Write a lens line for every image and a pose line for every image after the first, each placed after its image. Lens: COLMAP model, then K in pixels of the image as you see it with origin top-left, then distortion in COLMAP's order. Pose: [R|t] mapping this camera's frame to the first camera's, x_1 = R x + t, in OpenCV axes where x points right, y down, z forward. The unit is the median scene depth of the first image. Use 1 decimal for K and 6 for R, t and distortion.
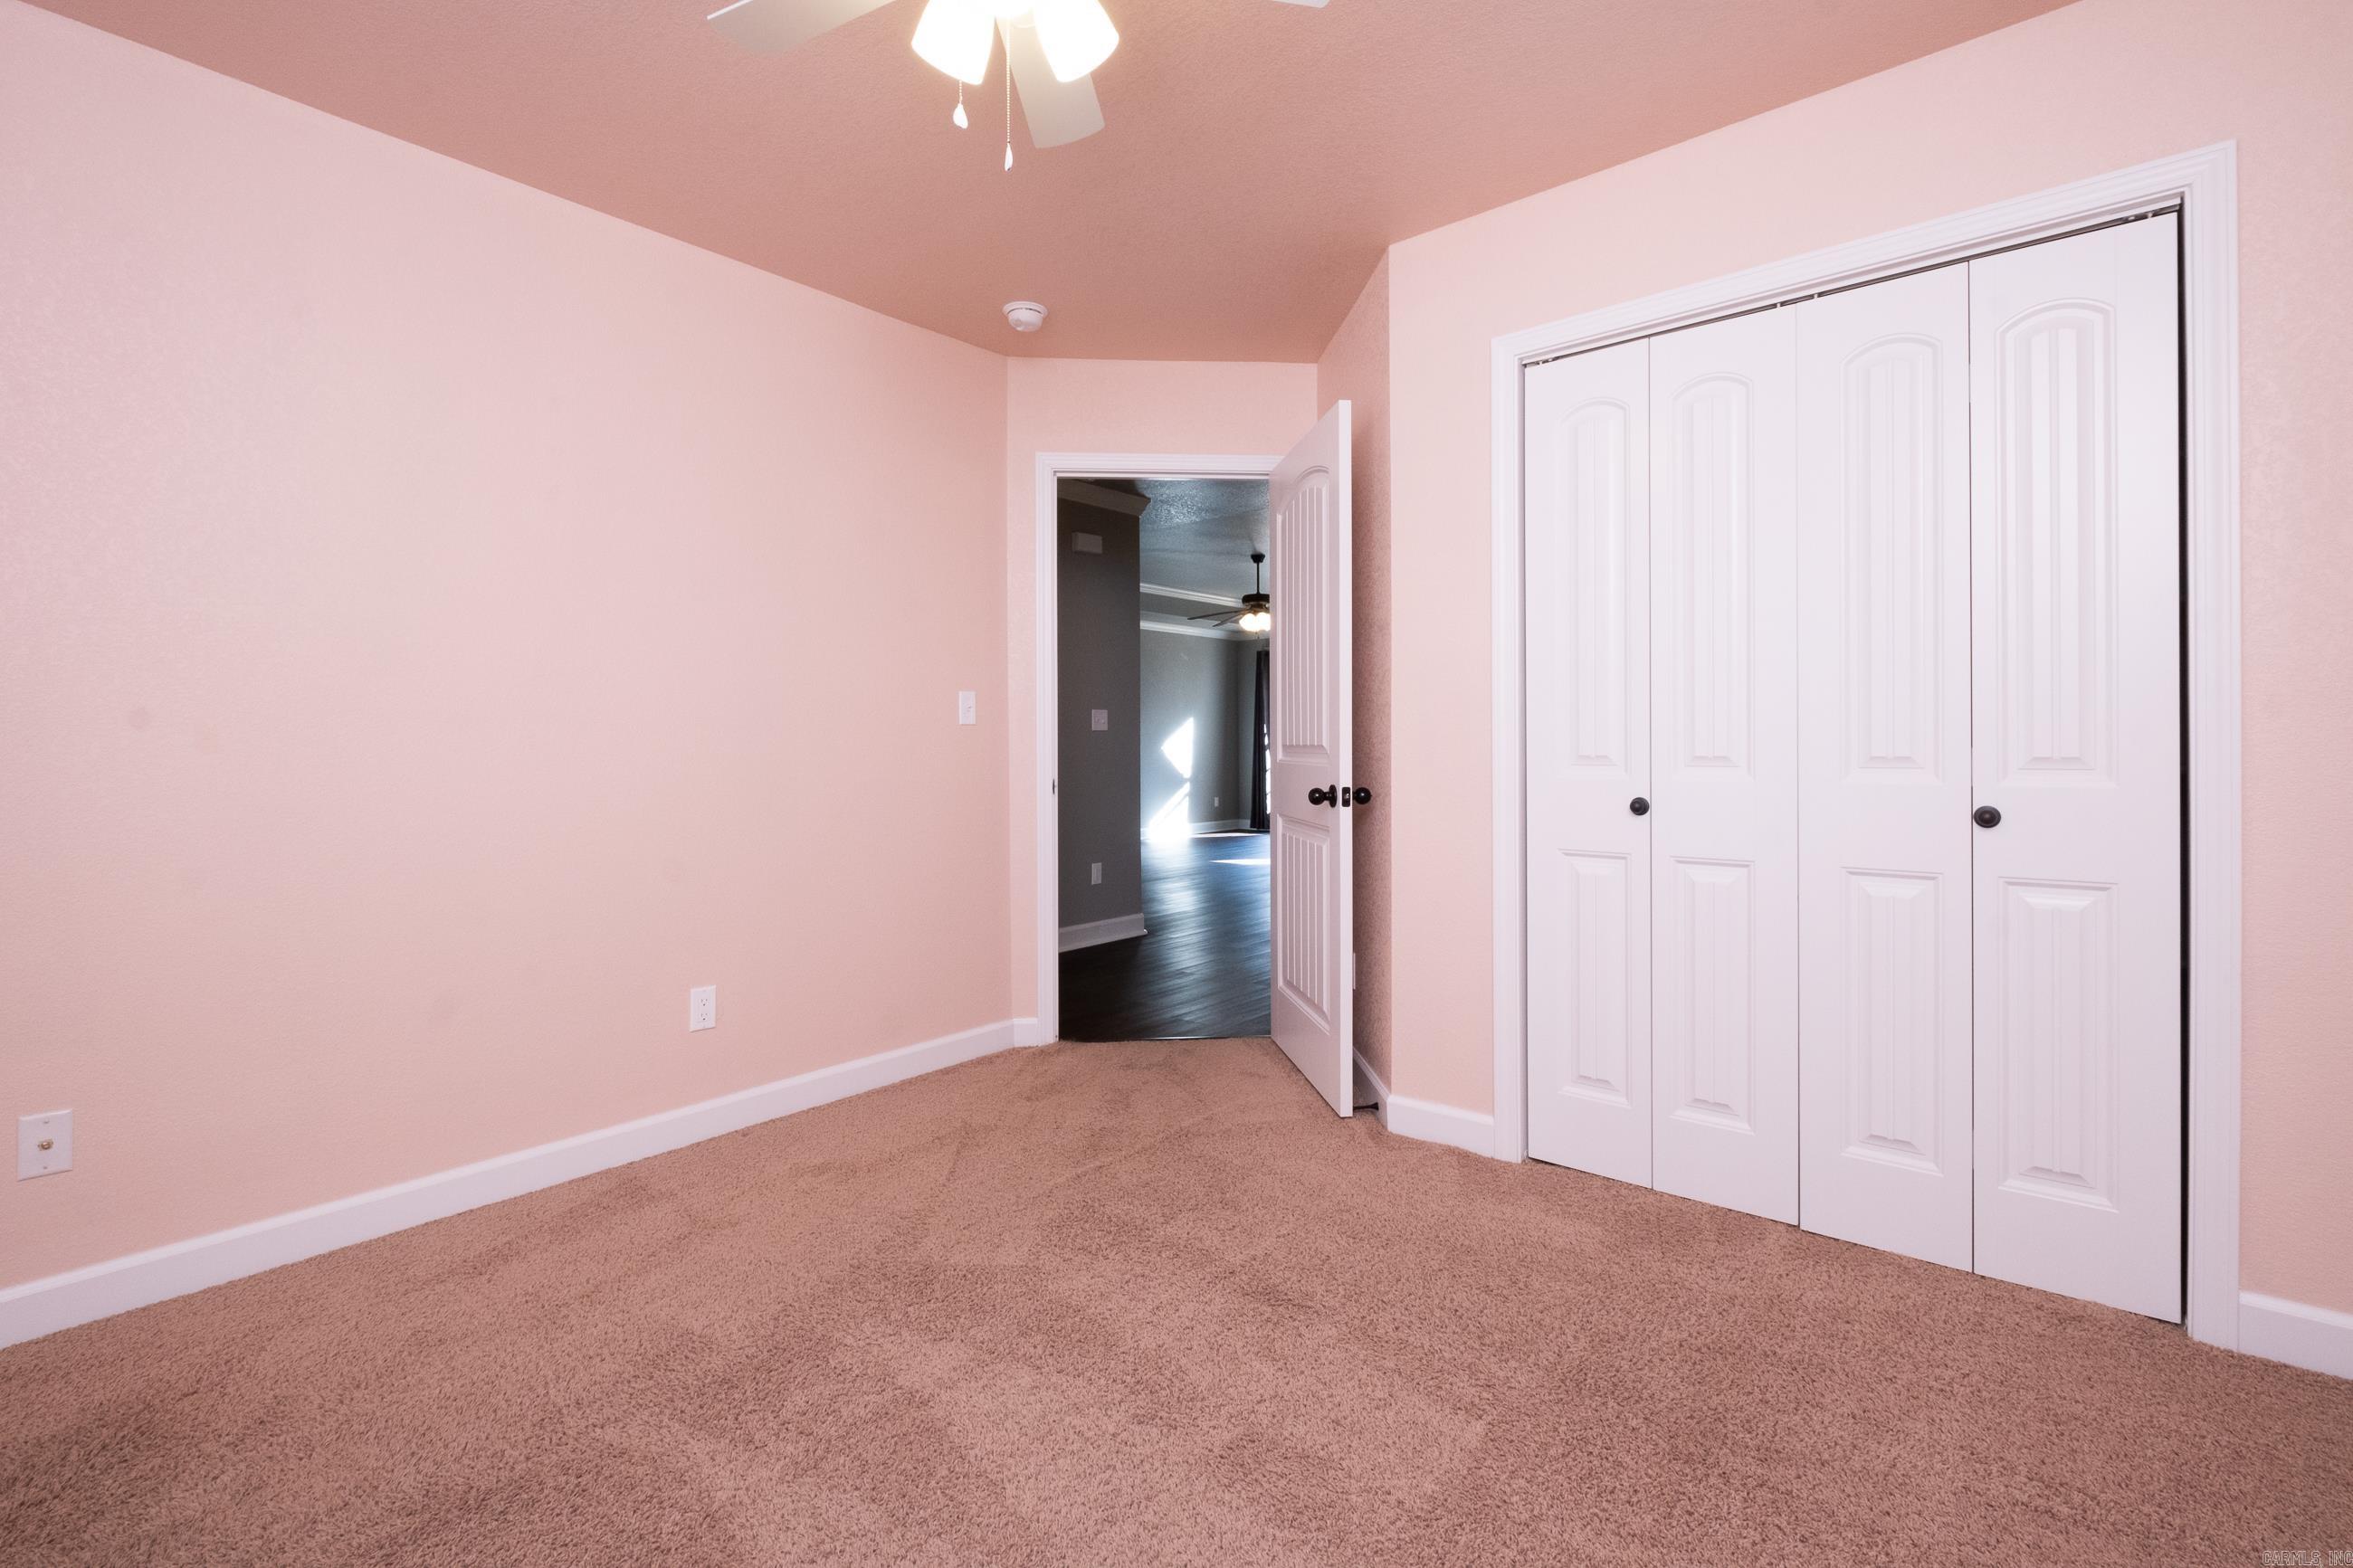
lens RADIAL K [[1064.9, 0, 1170.4], [0, 1064.9, 758.4], [0, 0, 1]] dist [-0.002123, -0.000424]
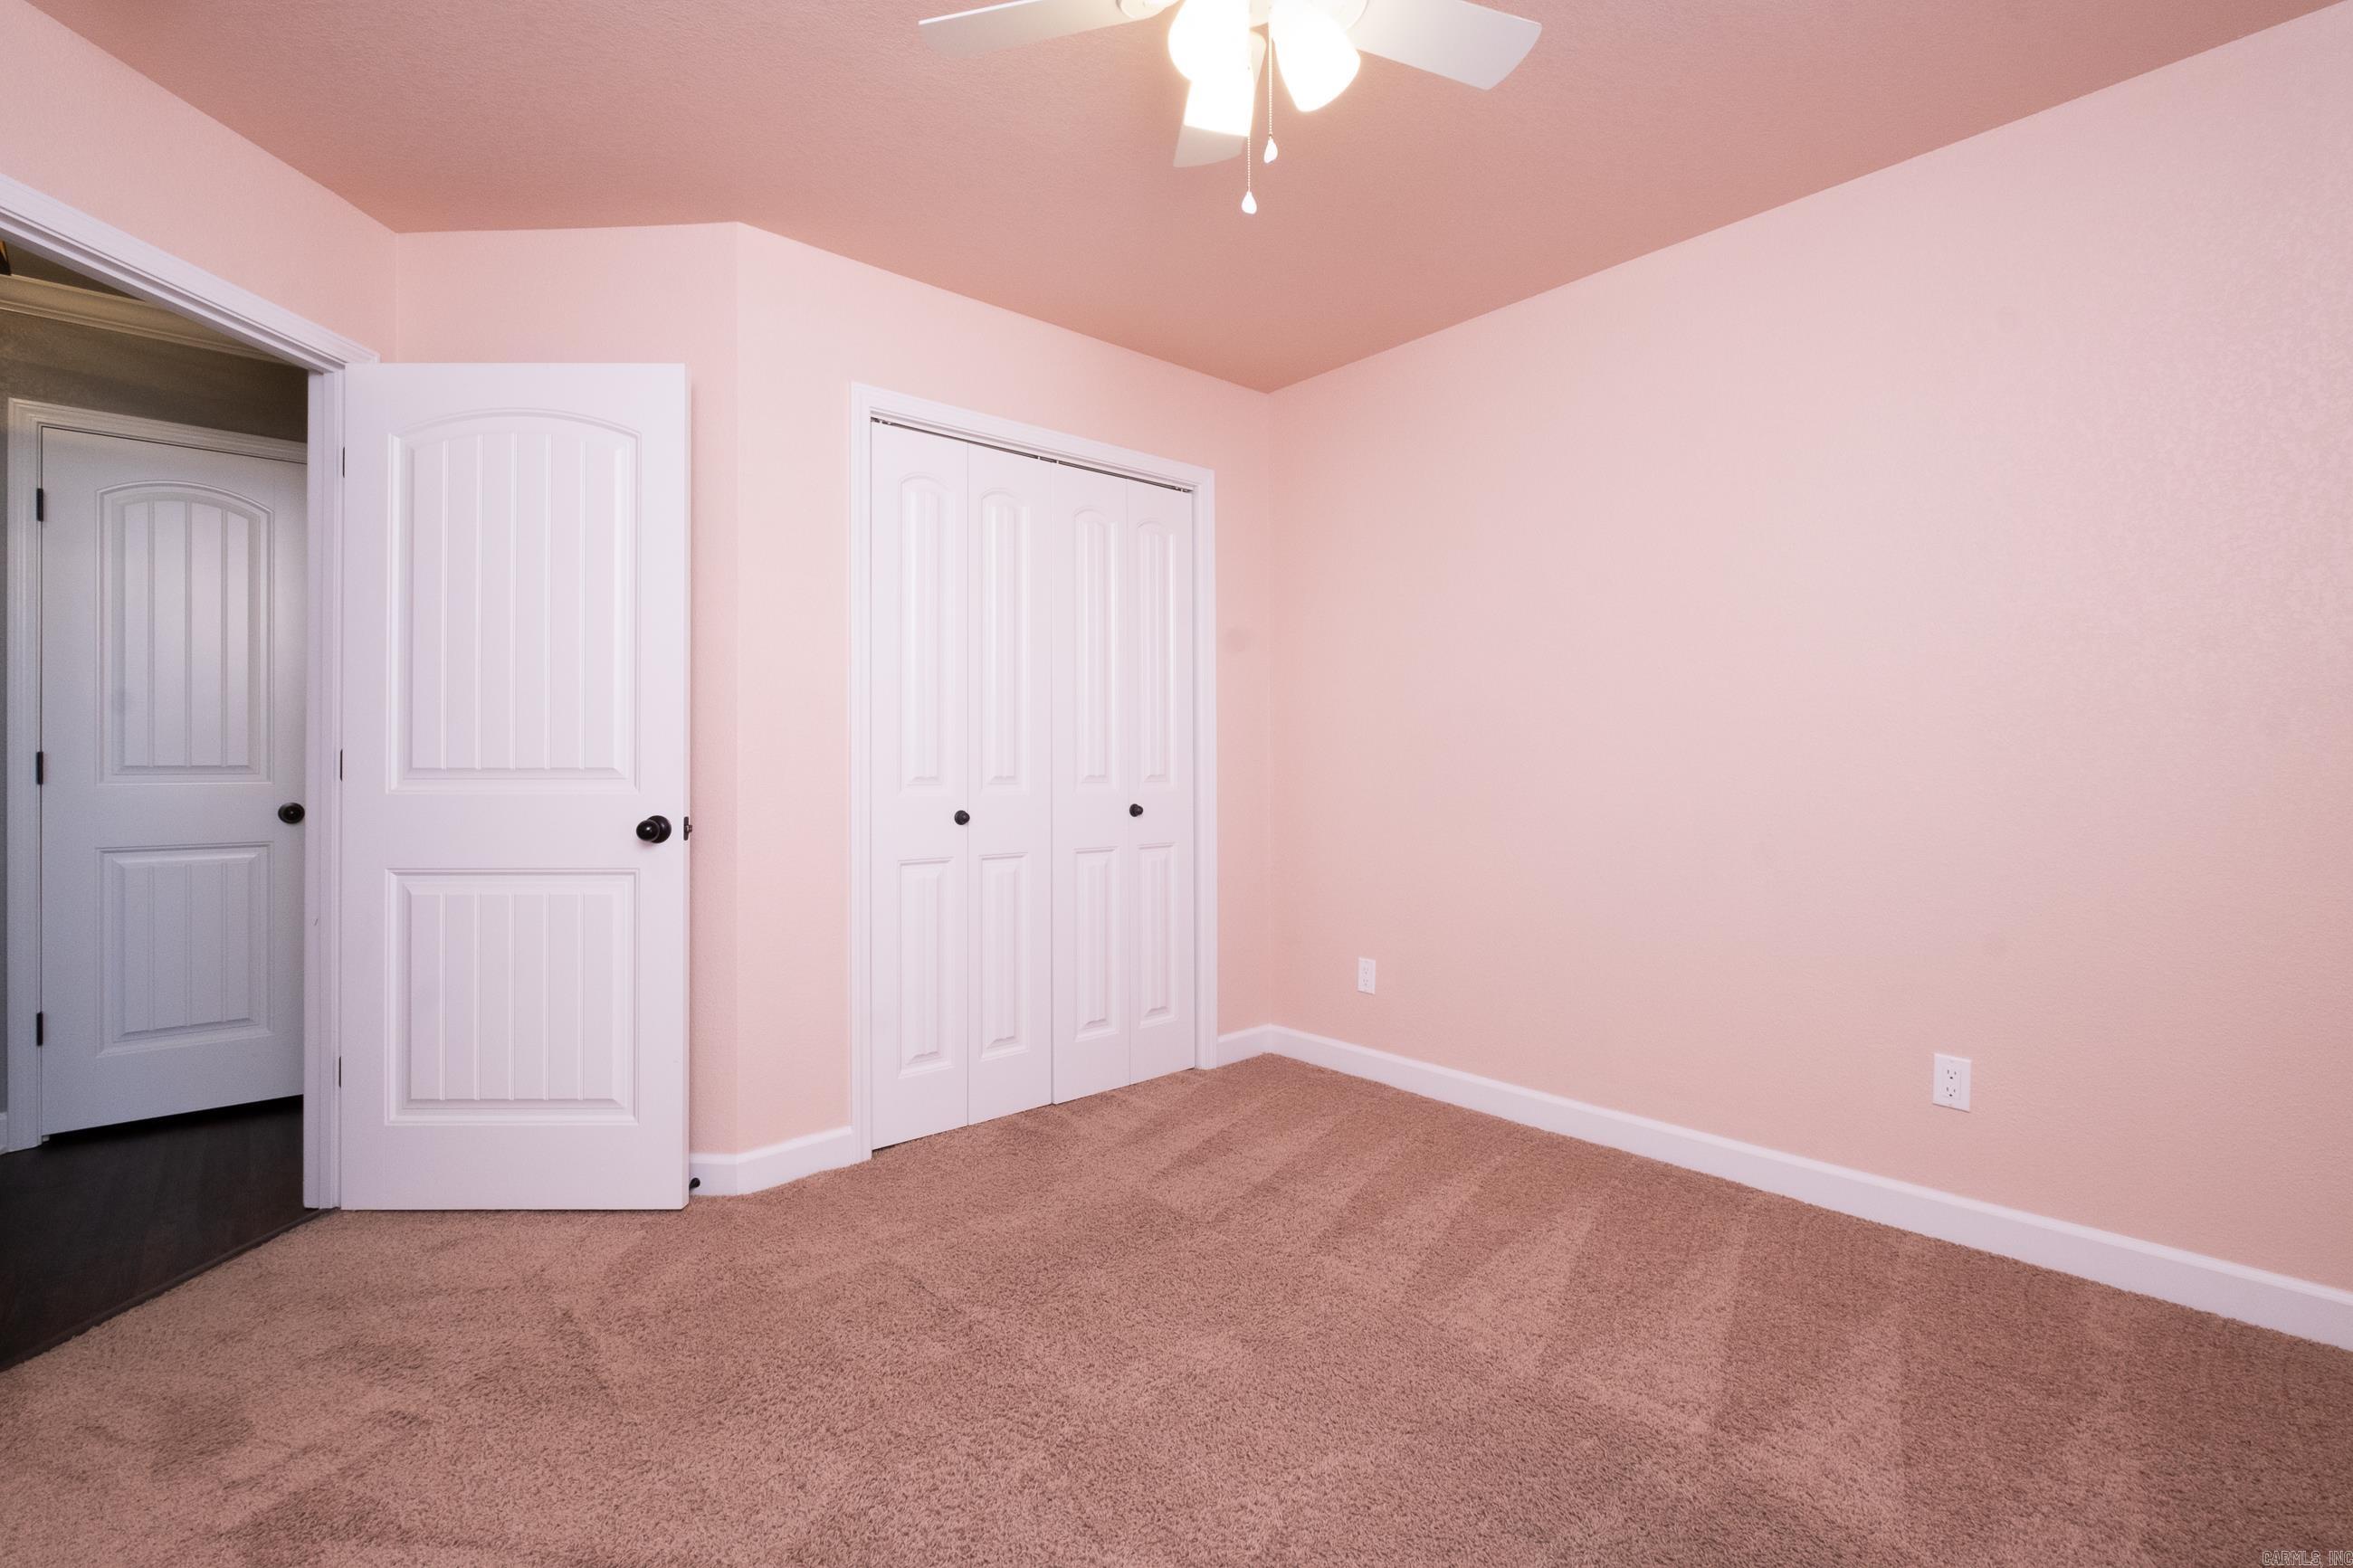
lens RADIAL K [[1064.9, 0, 1170.4], [0, 1064.9, 758.4], [0, 0, 1]] dist [-0.002123, -0.000424]
pose [[0.139863, 0.001018, 0.990170, -0.680929], [0.005481, 0.999983, -0.001802, -0.017907], [-0.990156, 0.005680, 0.139855, 0.540123]]
